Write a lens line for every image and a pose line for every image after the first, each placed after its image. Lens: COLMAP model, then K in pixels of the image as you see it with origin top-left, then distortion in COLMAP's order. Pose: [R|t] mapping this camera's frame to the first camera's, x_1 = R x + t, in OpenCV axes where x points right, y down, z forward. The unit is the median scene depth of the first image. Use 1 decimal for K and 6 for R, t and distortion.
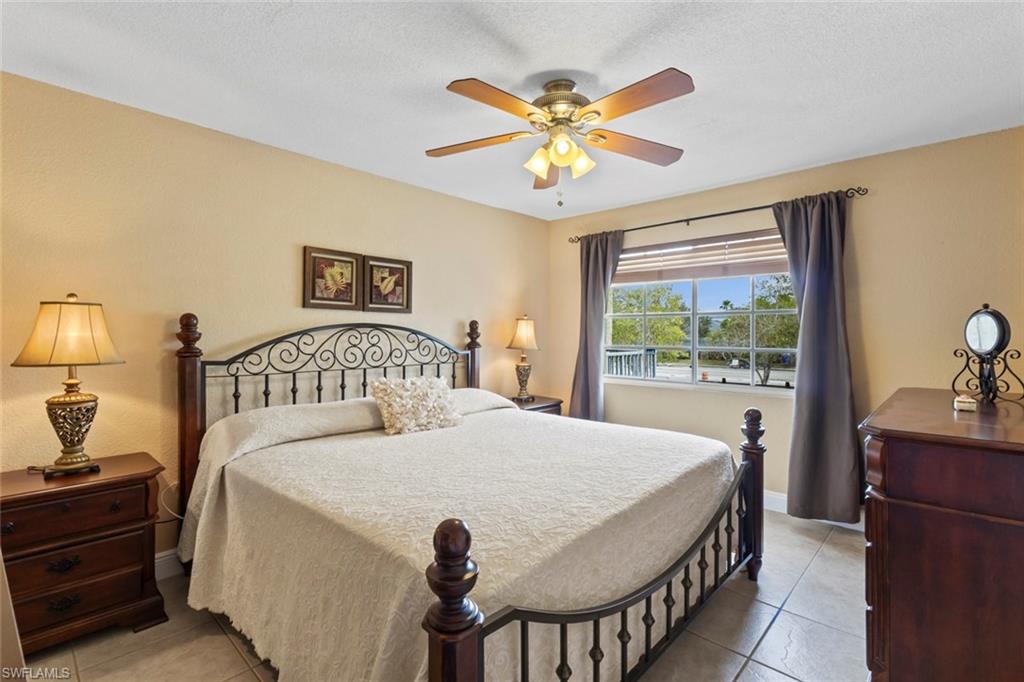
lens RADIAL K [[471.8, 0, 523.5], [0, 471.8, 338.1], [0, 0, 1]] dist [0.000619, 0.001038]
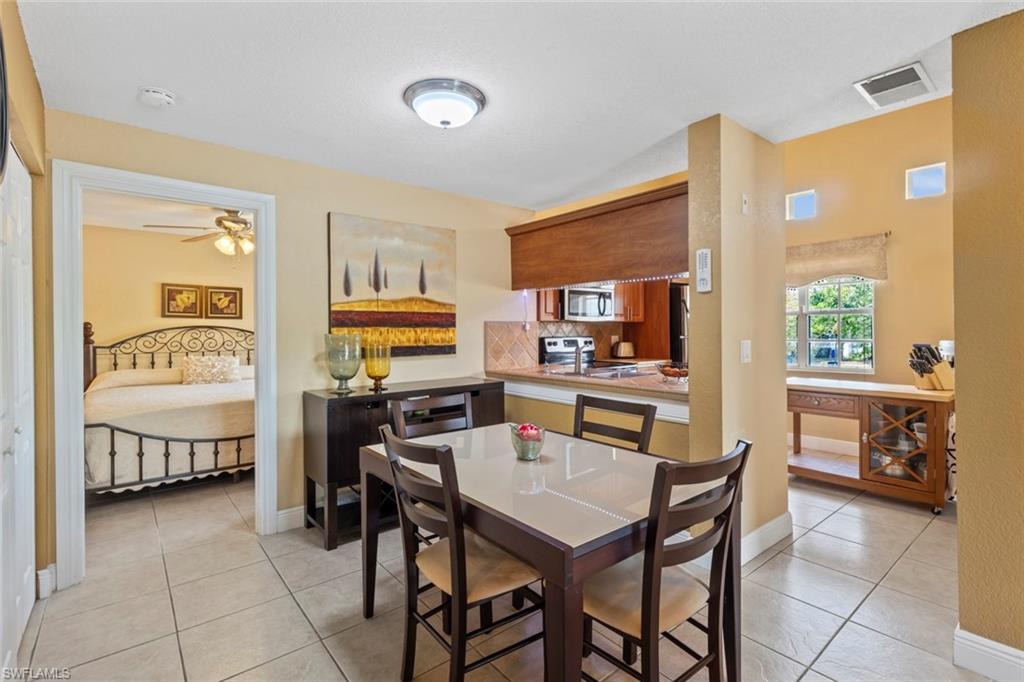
lens RADIAL K [[471.8, 0, 523.5], [0, 471.8, 338.1], [0, 0, 1]] dist [0.000619, 0.001038]
pose [[0.992147, -0.005163, -0.124971, 1.080863], [0.006094, 0.999956, 0.007069, 0.009264], [0.124929, -0.007775, 0.992135, -0.591433]]
